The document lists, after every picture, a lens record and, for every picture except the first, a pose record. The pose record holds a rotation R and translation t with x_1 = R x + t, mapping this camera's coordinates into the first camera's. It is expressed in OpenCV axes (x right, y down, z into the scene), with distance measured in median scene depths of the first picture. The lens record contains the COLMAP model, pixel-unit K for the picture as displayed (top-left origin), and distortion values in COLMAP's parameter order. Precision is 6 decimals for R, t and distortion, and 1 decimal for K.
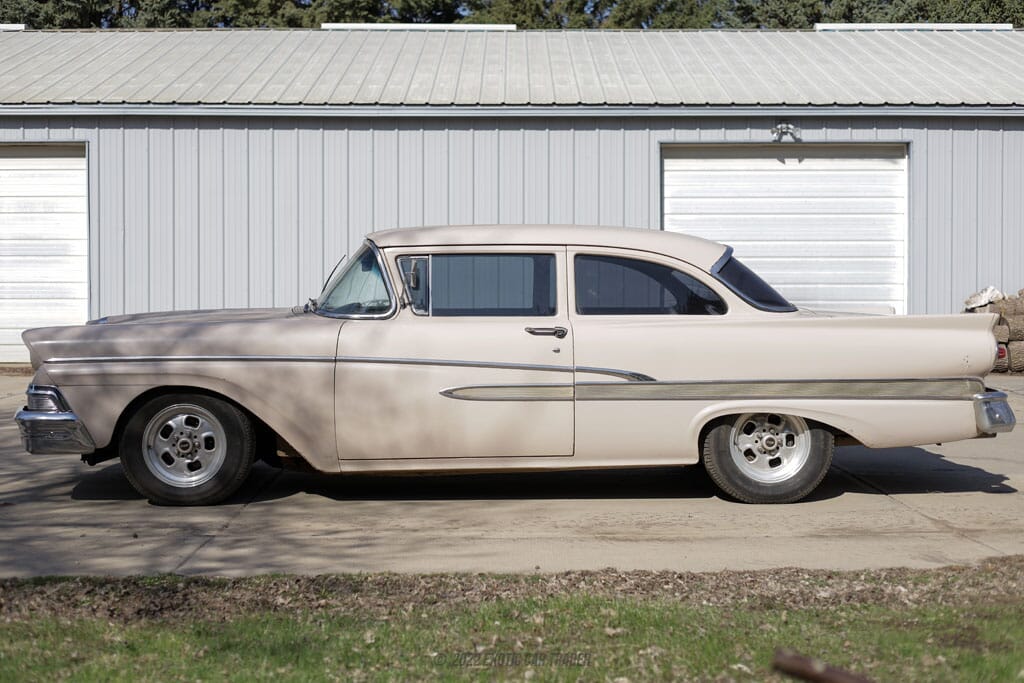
lens RADIAL K [[1715.6, 0, 500.4], [0, 1715.6, 311.5], [0, 0, 1]] dist [-0.002915, 0.000000]
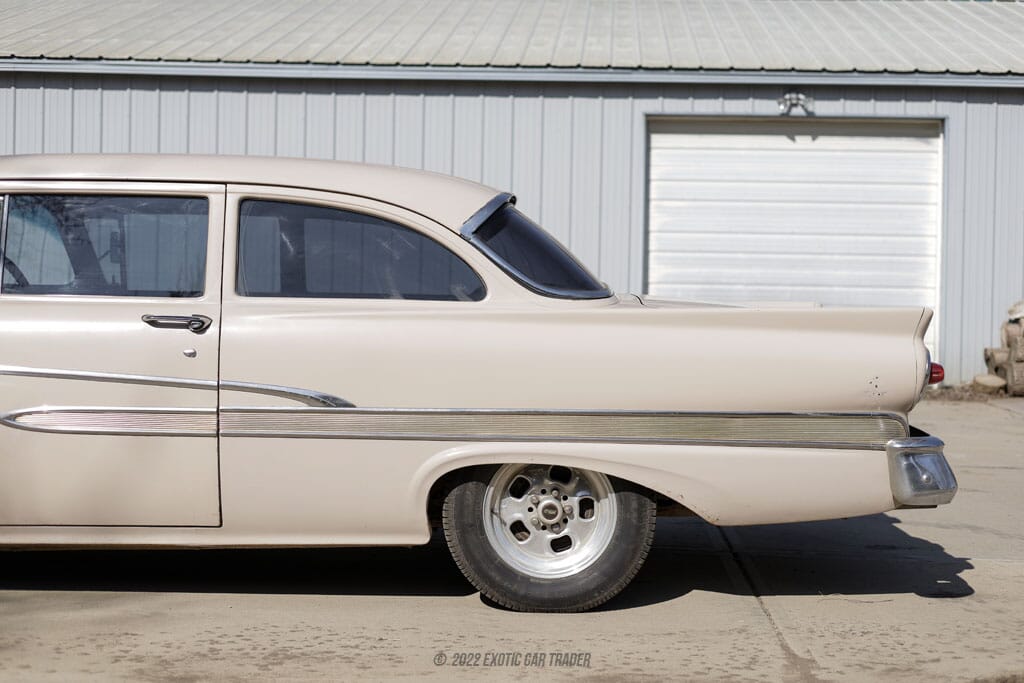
lens RADIAL K [[1715.6, 0, 529.6], [0, 1715.6, 315.7], [0, 0, 1]] dist [-0.002915, 0.000000]
pose [[0.999082, 0.019959, -0.037898, 0.141460], [-0.020067, 0.999796, -0.002473, 0.006762], [0.037841, 0.003231, 0.999279, 0.321187]]
